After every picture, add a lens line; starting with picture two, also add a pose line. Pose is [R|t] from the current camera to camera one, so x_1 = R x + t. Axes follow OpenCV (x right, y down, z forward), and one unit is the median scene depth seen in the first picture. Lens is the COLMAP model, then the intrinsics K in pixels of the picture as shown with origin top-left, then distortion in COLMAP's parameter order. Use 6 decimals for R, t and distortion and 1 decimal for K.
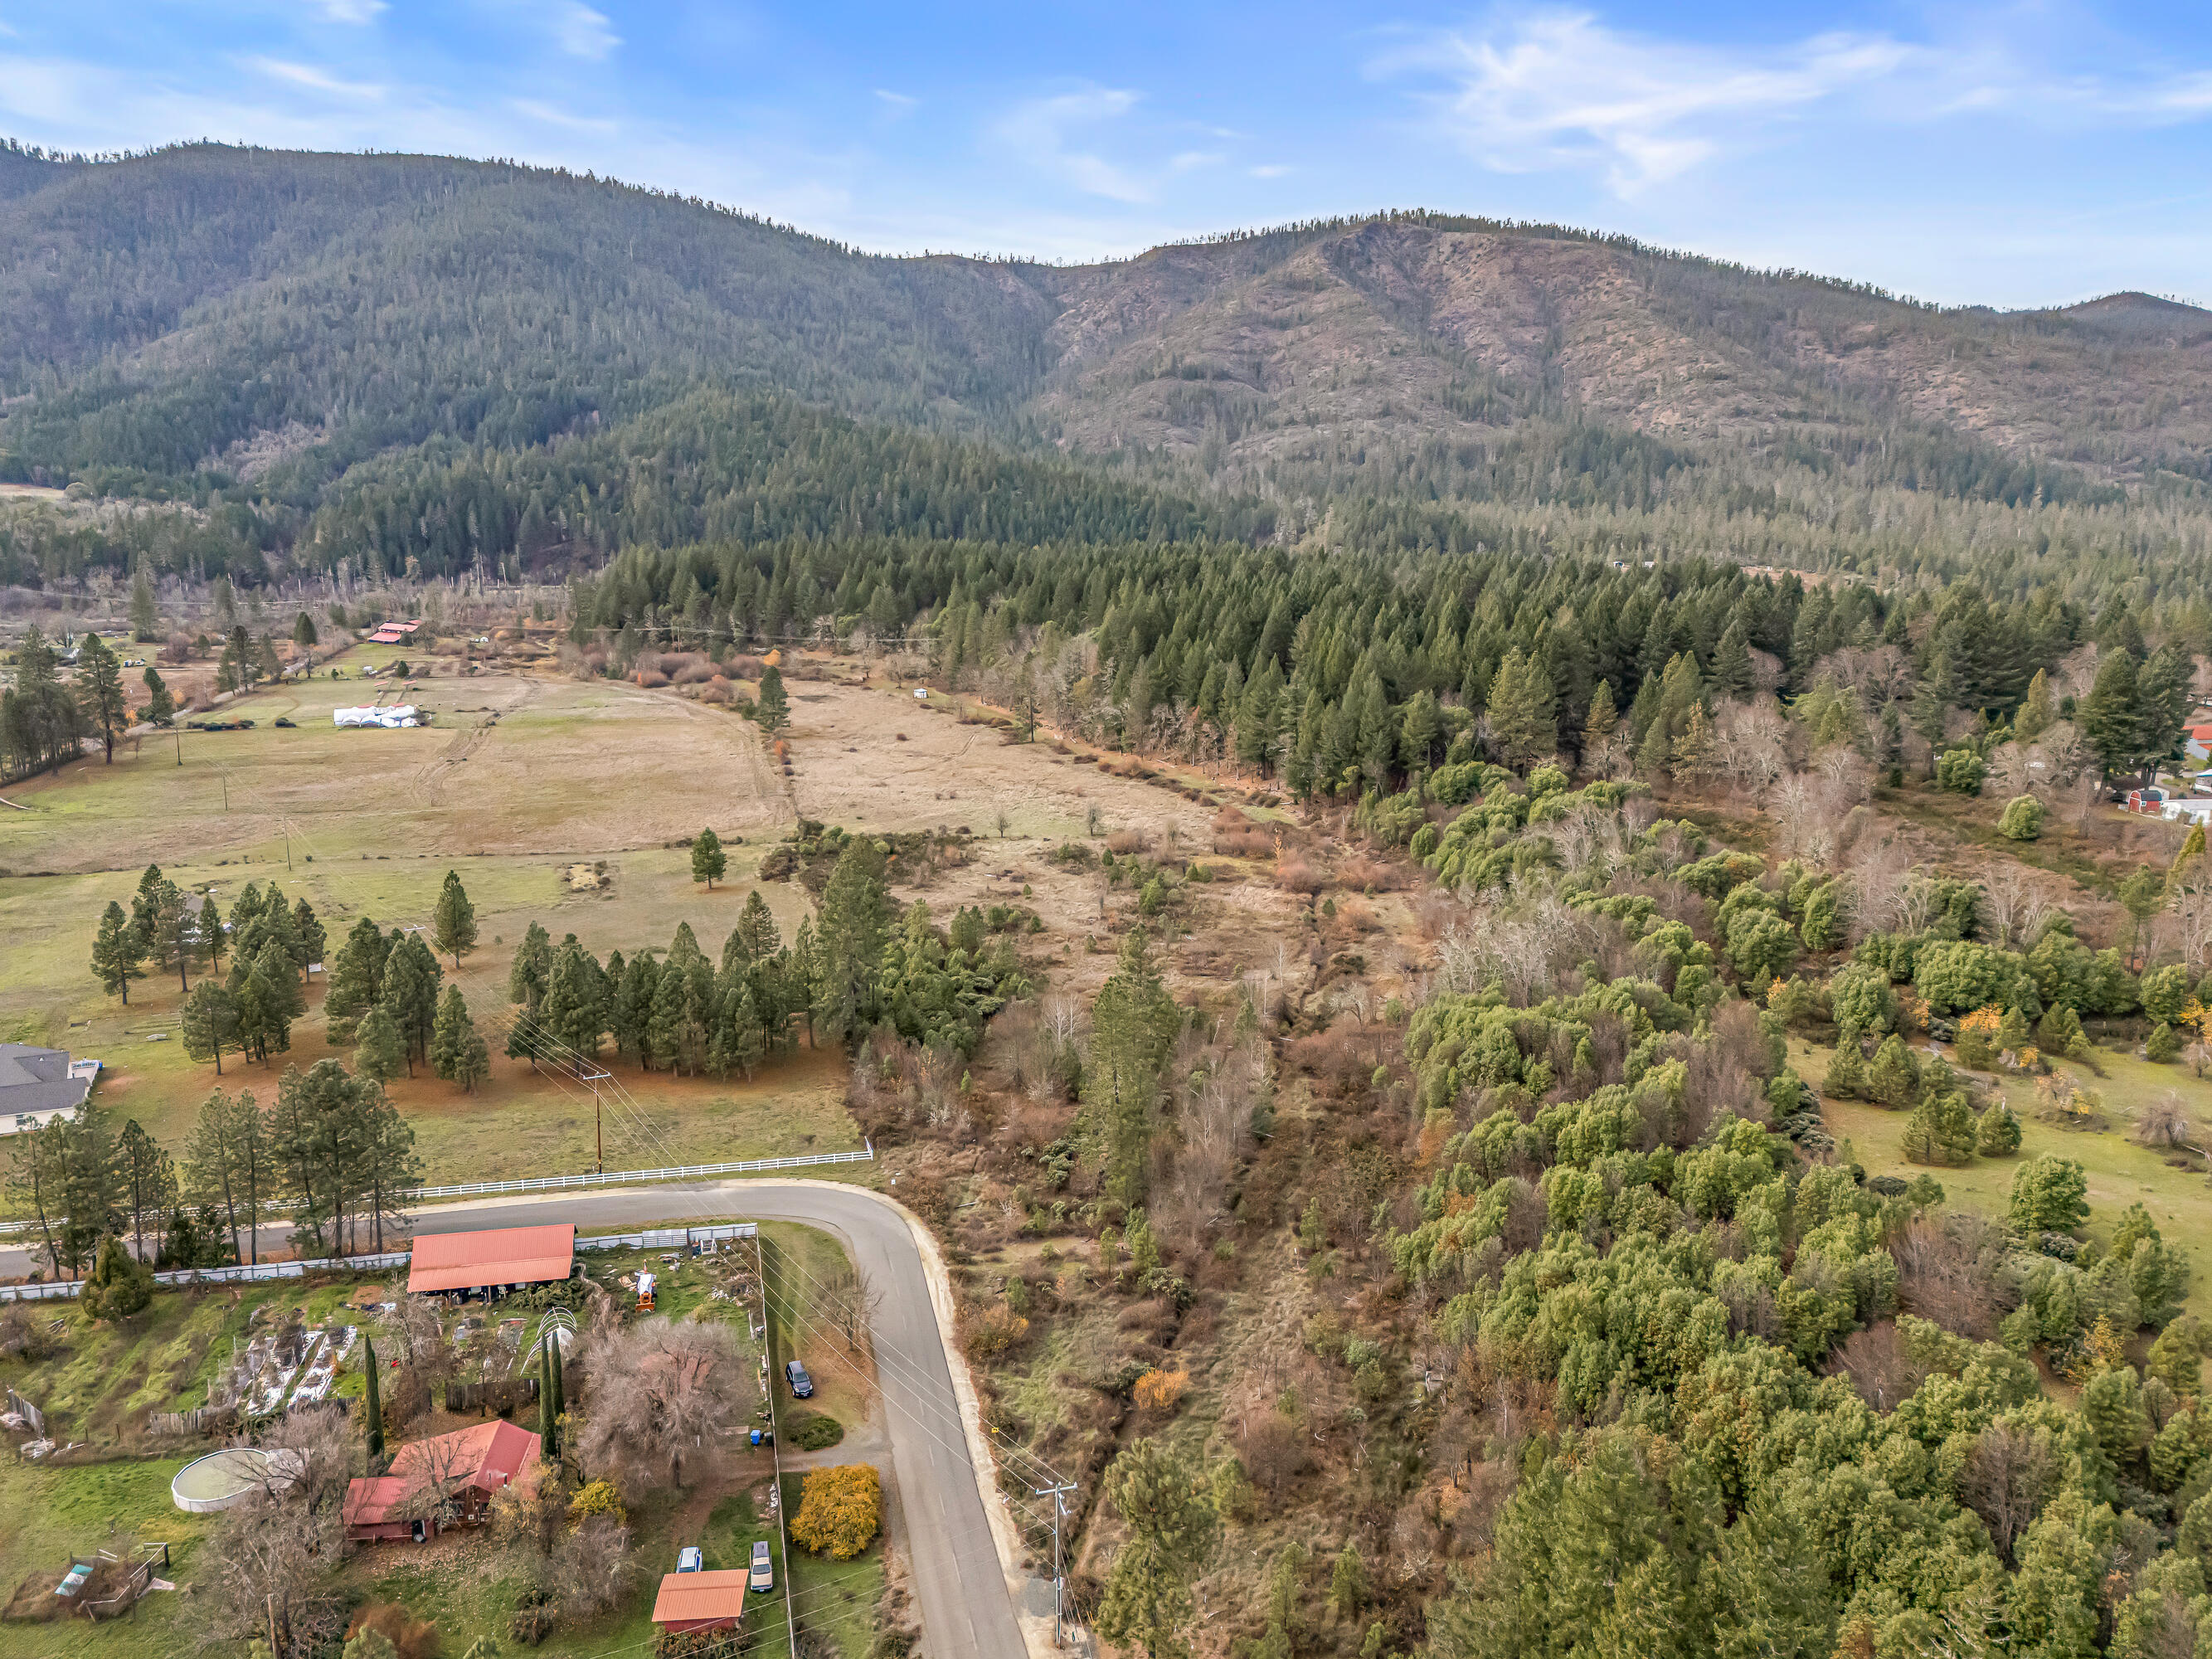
lens RADIAL K [[1627.0, 0, 1104.9], [0, 1627.0, 833.8], [0, 0, 1]] dist [0.072922, -0.067384]
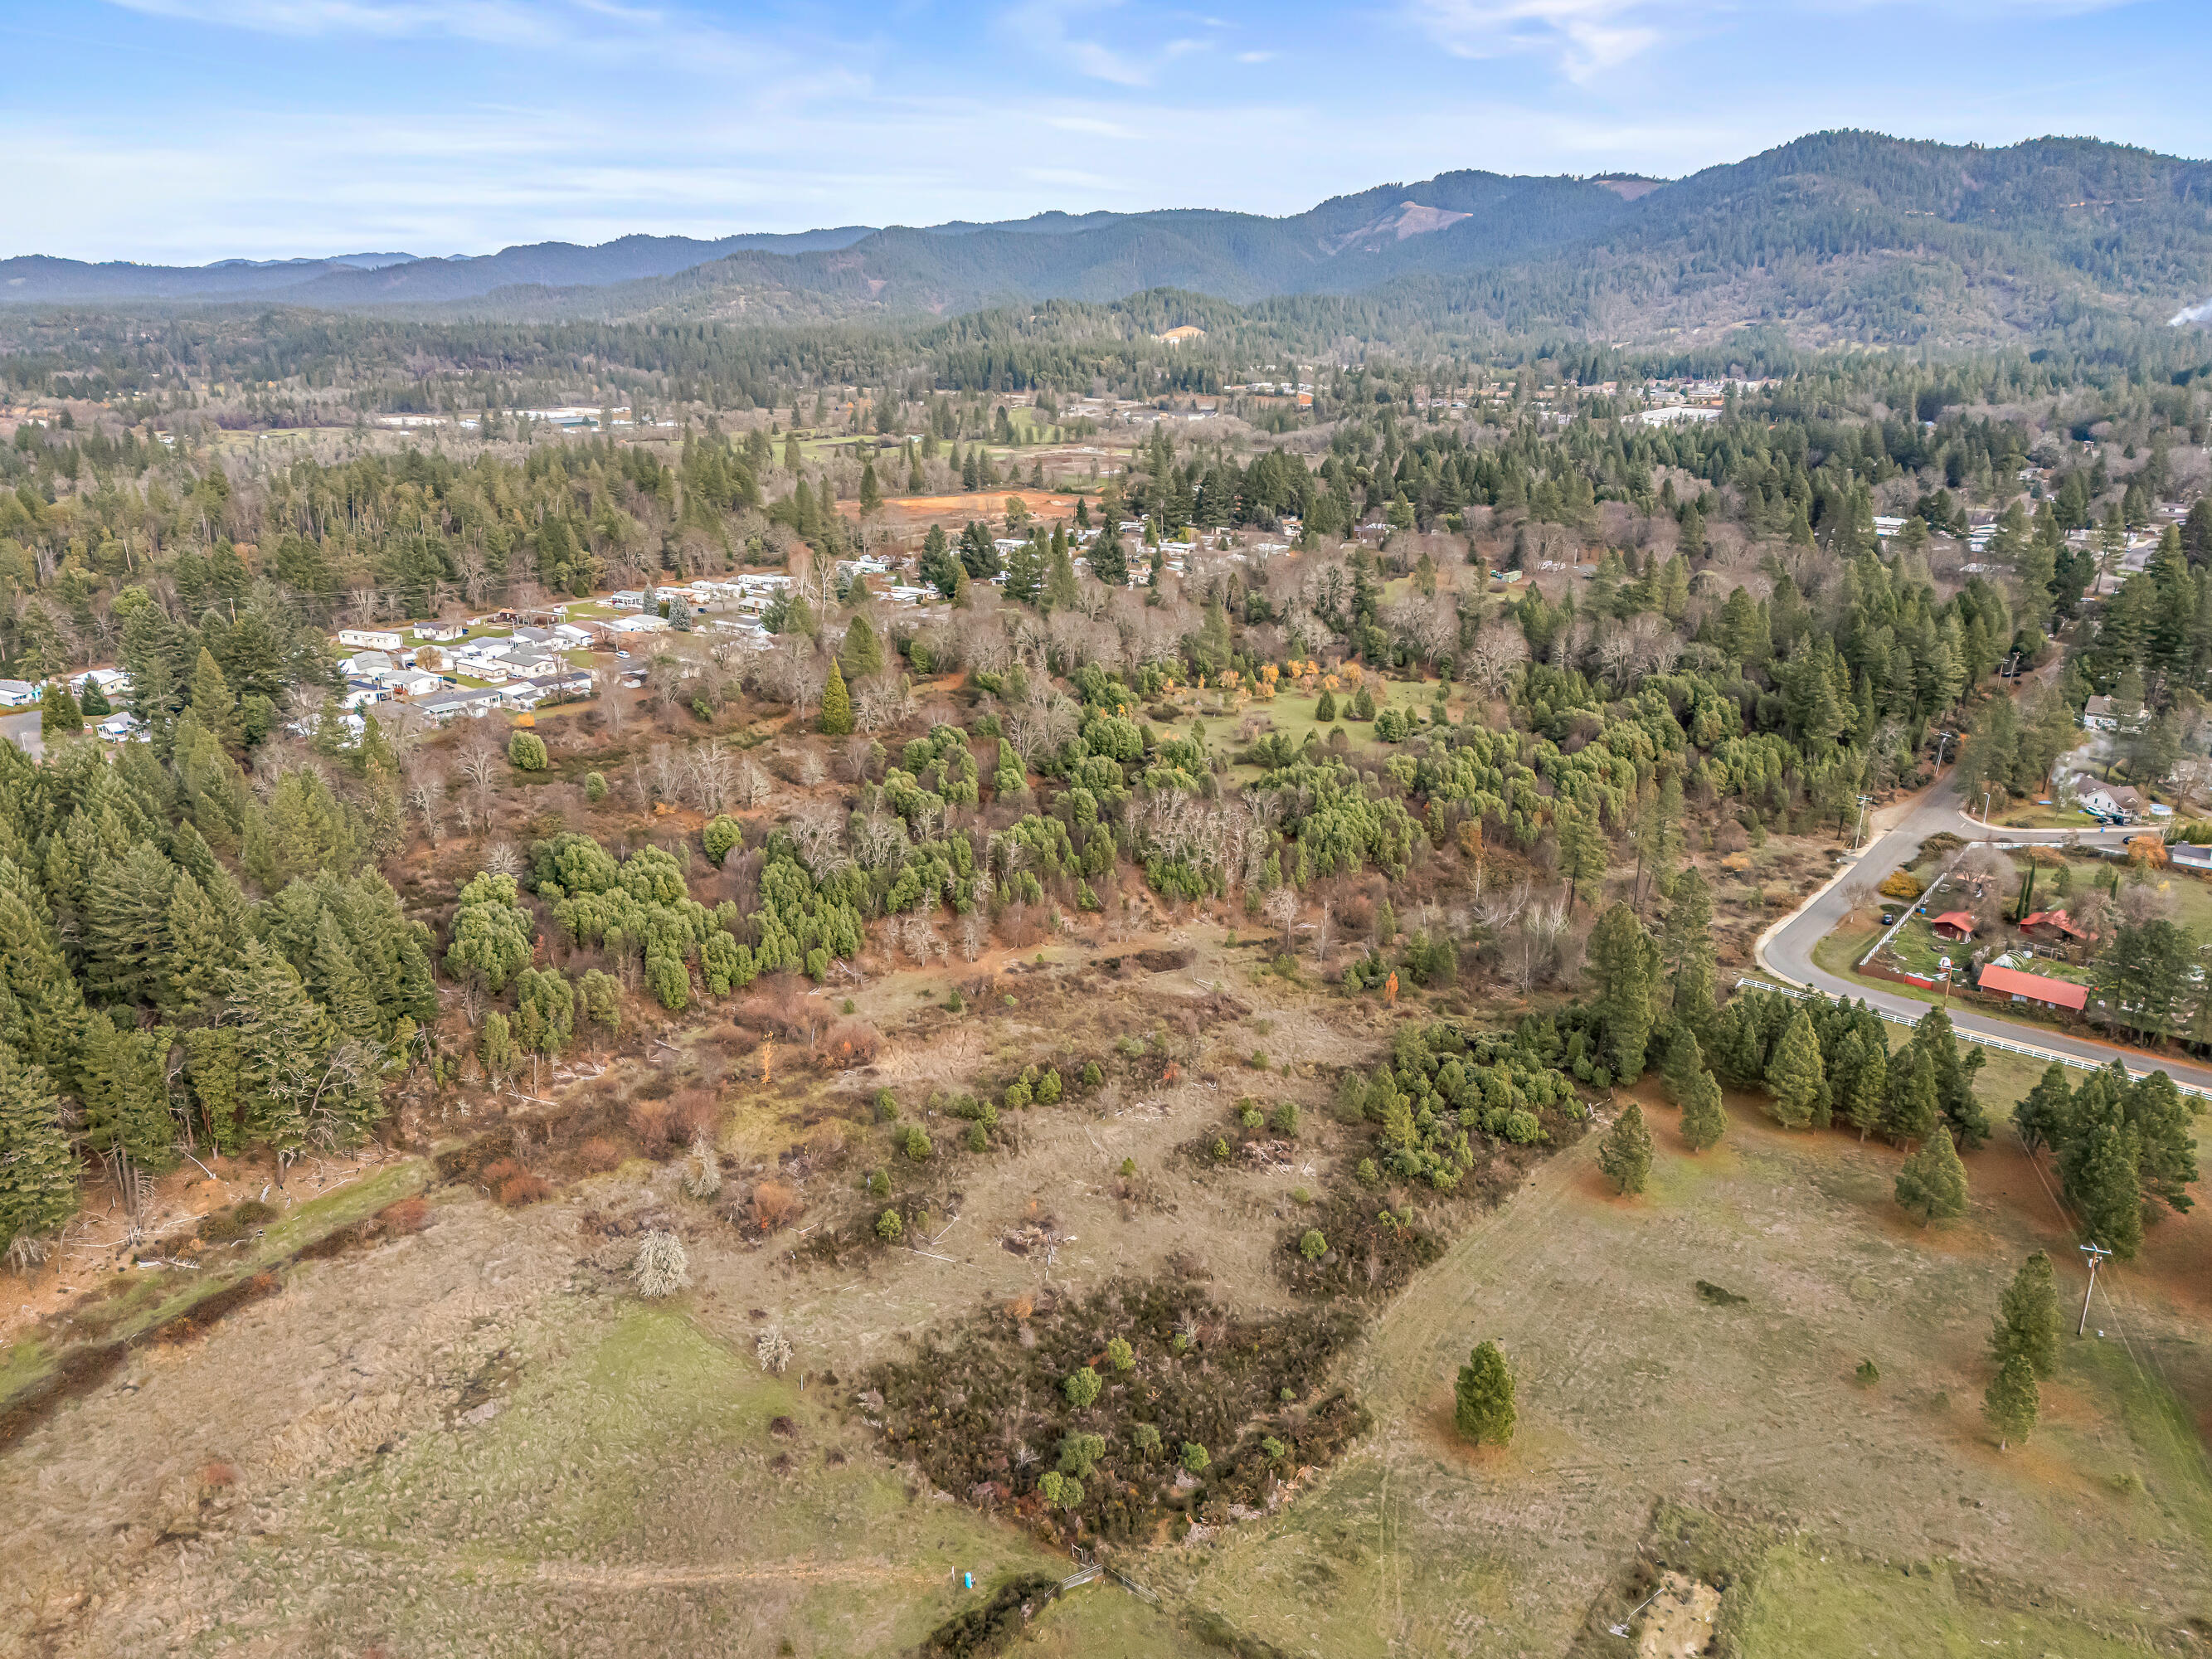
lens RADIAL K [[1627.0, 0, 1107.4], [0, 1627.0, 828.6], [0, 0, 1]] dist [0.072922, -0.067384]
pose [[-0.617912, -0.263348, 0.740832, -0.486021], [0.150163, 0.885366, 0.439975, -0.372748], [-0.771774, 0.383112, -0.507533, 1.235952]]
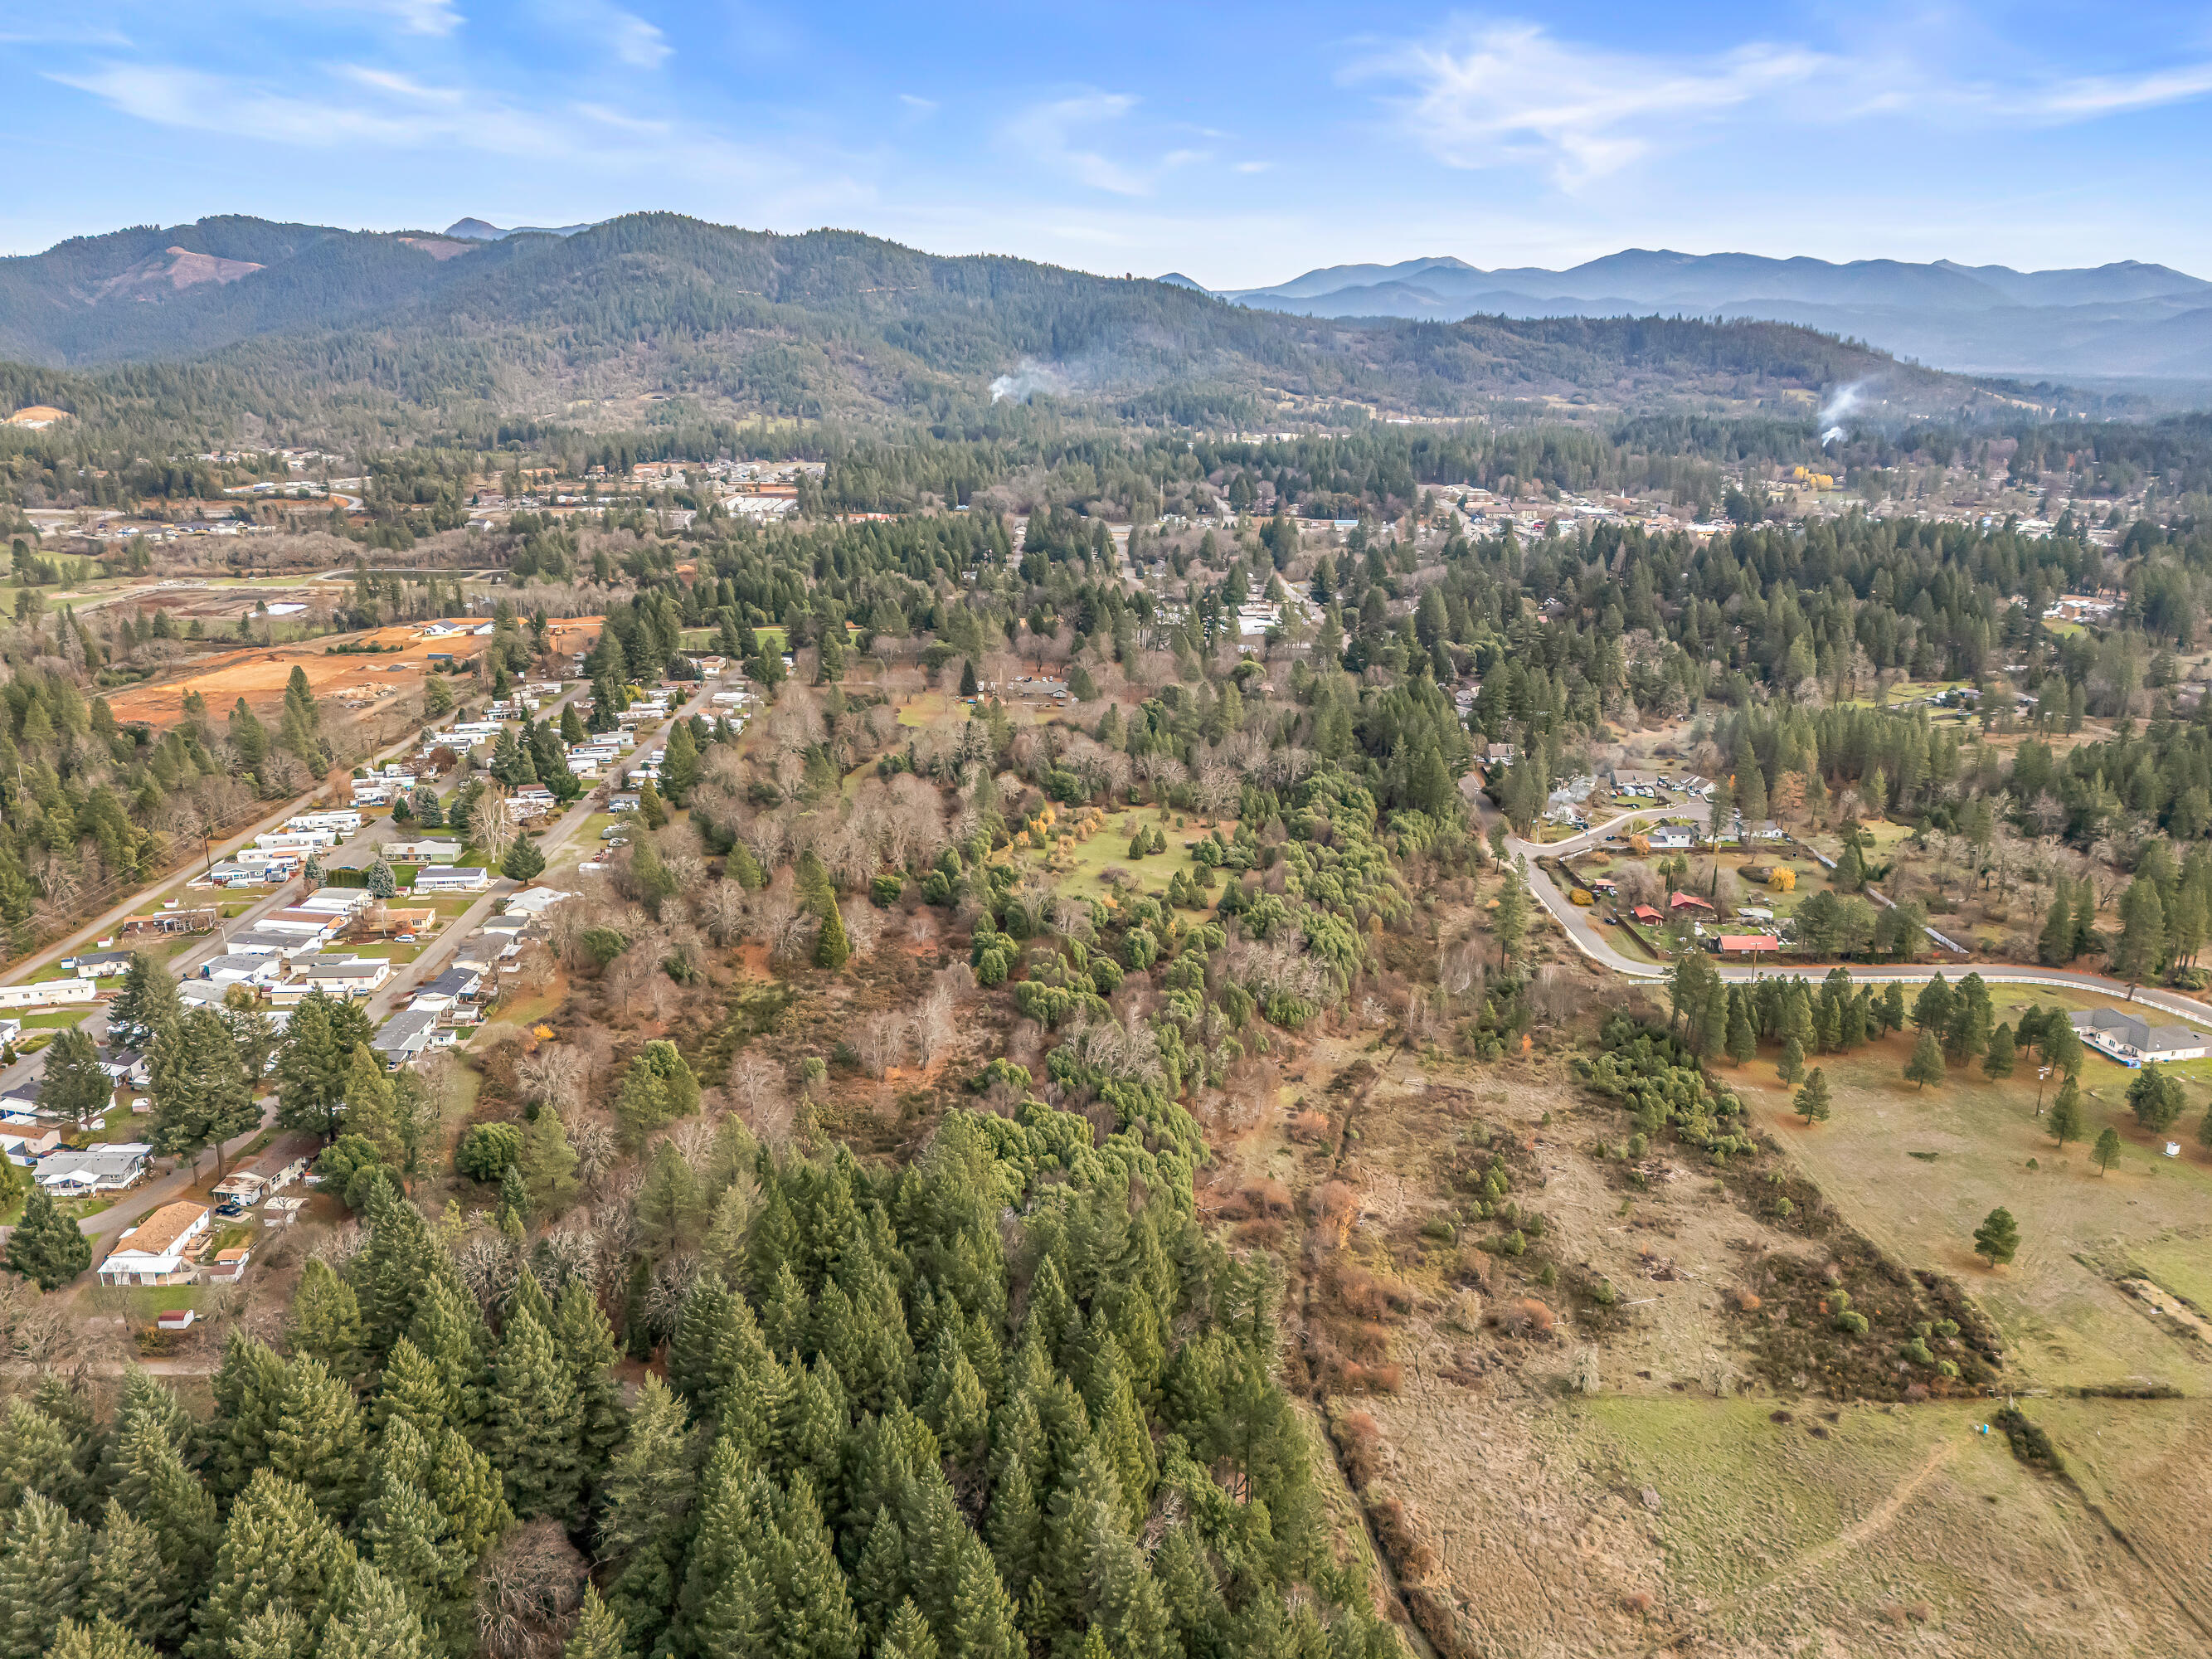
lens RADIAL K [[1627.0, 0, 1107.1], [0, 1627.0, 824.7], [0, 0, 1]] dist [0.072922, -0.067384]
pose [[-0.979762, -0.078411, 0.184168, 0.090220], [0.019547, 0.878201, 0.477892, -0.618091], [-0.199208, 0.471820, -0.858896, 1.719928]]
